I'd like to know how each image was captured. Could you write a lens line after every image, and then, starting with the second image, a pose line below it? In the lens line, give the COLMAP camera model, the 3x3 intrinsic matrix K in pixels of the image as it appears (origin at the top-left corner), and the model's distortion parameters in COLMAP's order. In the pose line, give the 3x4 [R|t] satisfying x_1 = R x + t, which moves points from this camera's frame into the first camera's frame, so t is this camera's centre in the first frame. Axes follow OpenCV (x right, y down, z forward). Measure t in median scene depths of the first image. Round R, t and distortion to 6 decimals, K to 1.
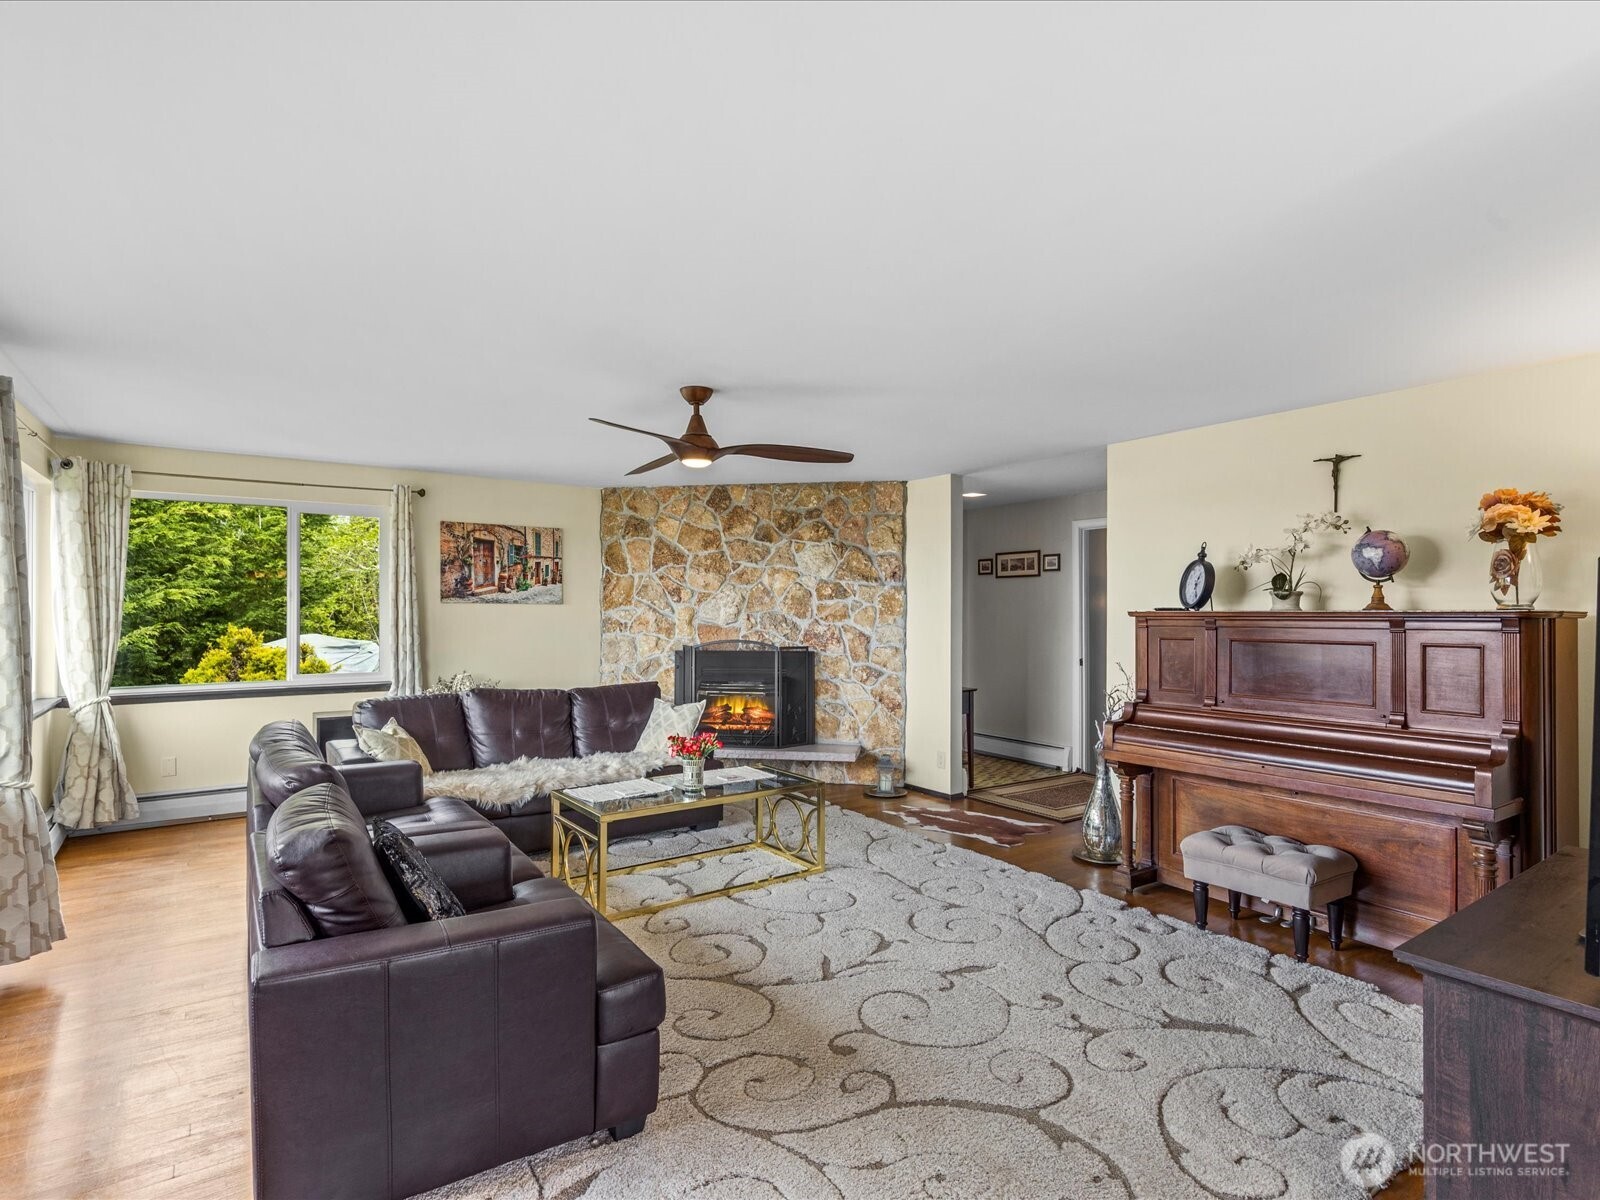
lens RADIAL K [[818.0, 0, 791.4], [0, 818.0, 594.1], [0, 0, 1]] dist [0.006364, -0.001632]
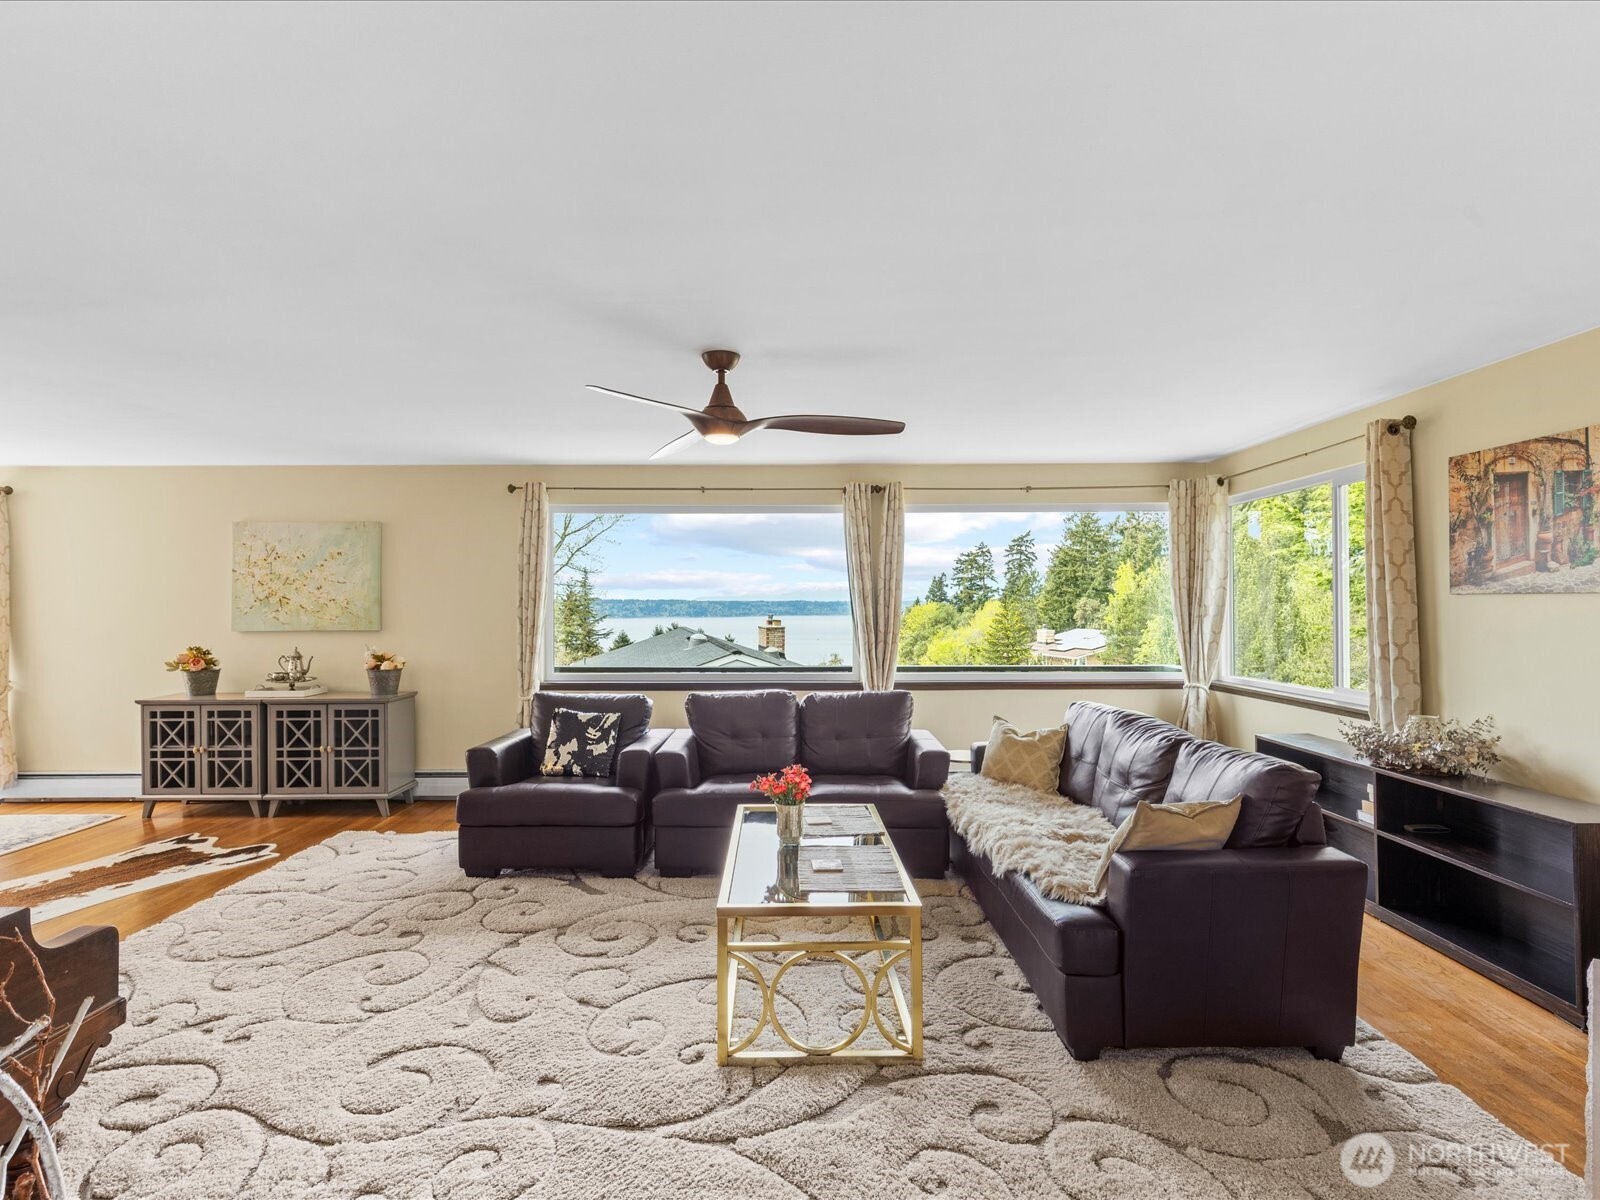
lens RADIAL K [[803.2, 0, 789.0], [0, 803.2, 592.9], [0, 0, 1]] dist [0.003406, -0.000574]
pose [[-0.571522, -0.008577, -0.820542, 0.323514], [0.021169, 0.999458, -0.025191, 0.014077], [0.820314, -0.031768, -0.571031, 0.925533]]
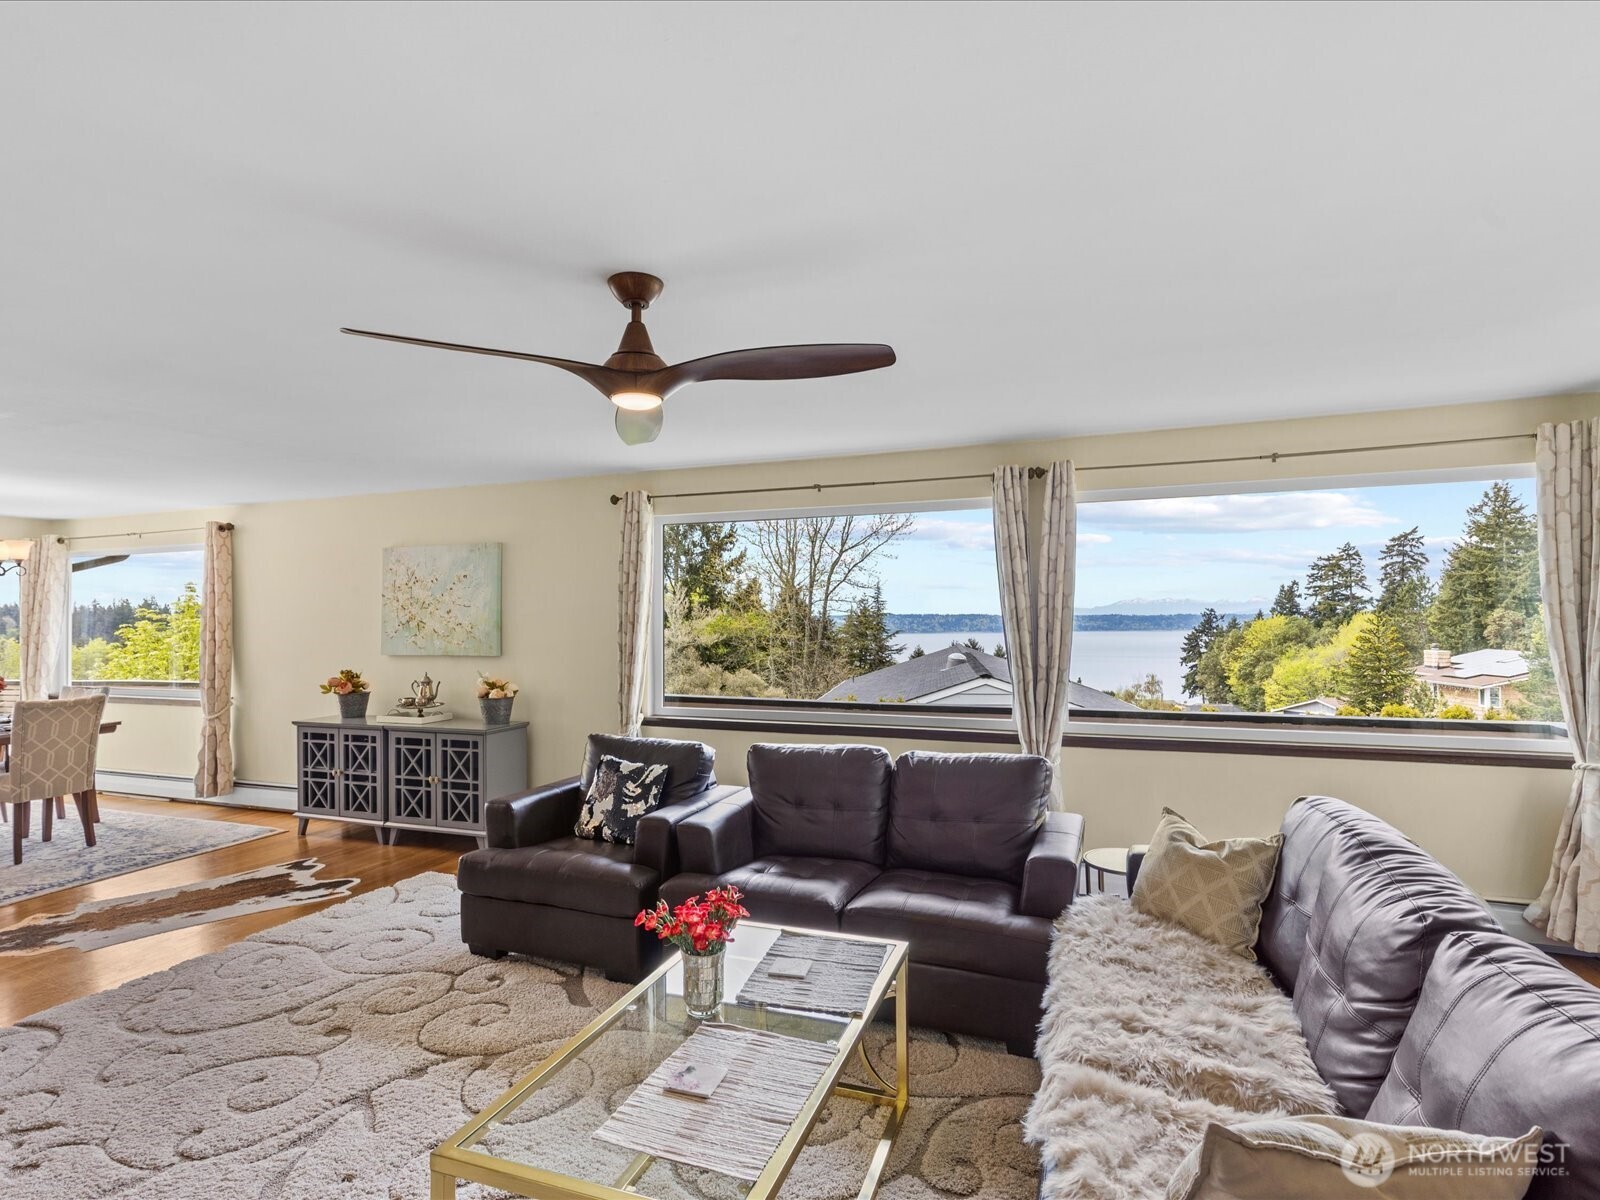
lens RADIAL K [[818.0, 0, 791.4], [0, 818.0, 594.1], [0, 0, 1]] dist [0.006364, -0.001632]
pose [[-0.825948, -0.011413, -0.563630, 0.076907], [0.019900, 0.998582, -0.049382, 0.006996], [0.563394, -0.052003, -0.824550, 0.935247]]
